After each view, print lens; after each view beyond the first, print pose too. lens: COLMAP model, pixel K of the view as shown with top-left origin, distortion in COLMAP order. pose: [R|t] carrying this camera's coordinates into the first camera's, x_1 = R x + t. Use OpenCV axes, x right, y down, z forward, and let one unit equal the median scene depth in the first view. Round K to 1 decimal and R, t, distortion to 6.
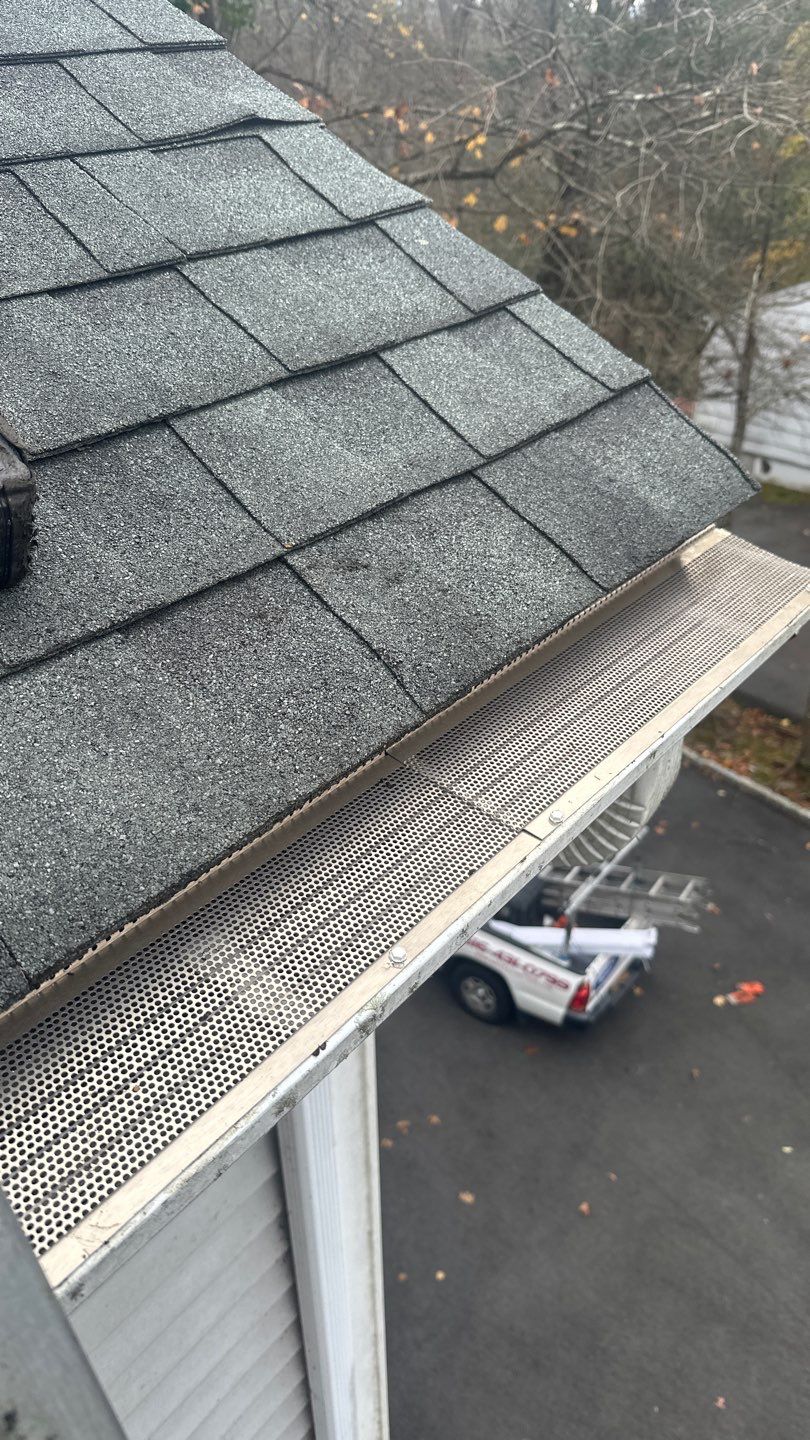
lens RADIAL K [[1060.1, 0, 398.0], [0, 1060.1, 717.2], [0, 0, 1]] dist [0.082020, -0.181701]
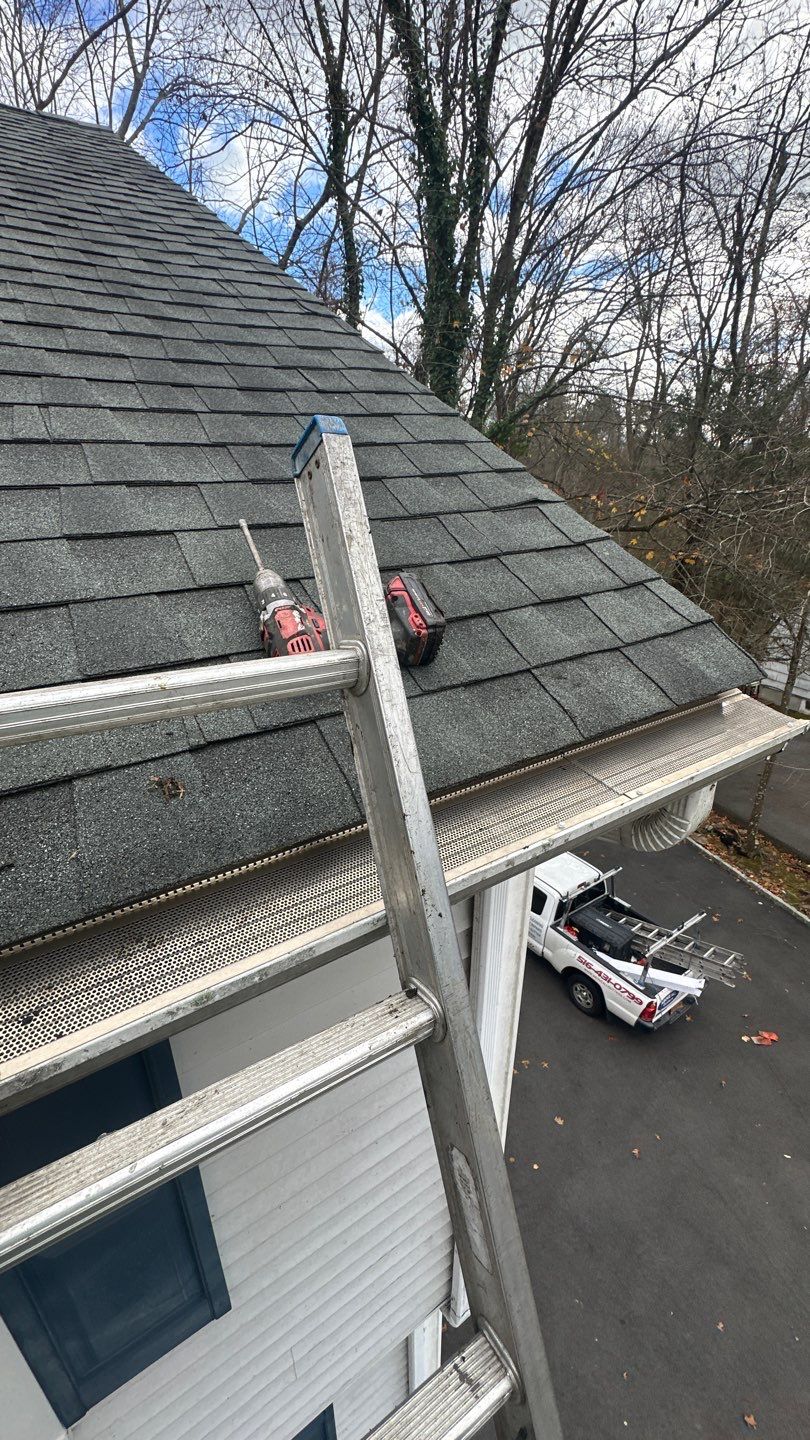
lens RADIAL K [[582.6, 0, 391.4], [0, 582.6, 715.0], [0, 0, 1]] dist [-0.007109, -0.000253]
pose [[0.948675, 0.127022, -0.289623, -0.008378], [-0.169988, 0.977060, -0.128288, 0.117839], [0.266684, 0.170936, 0.948504, -0.213721]]
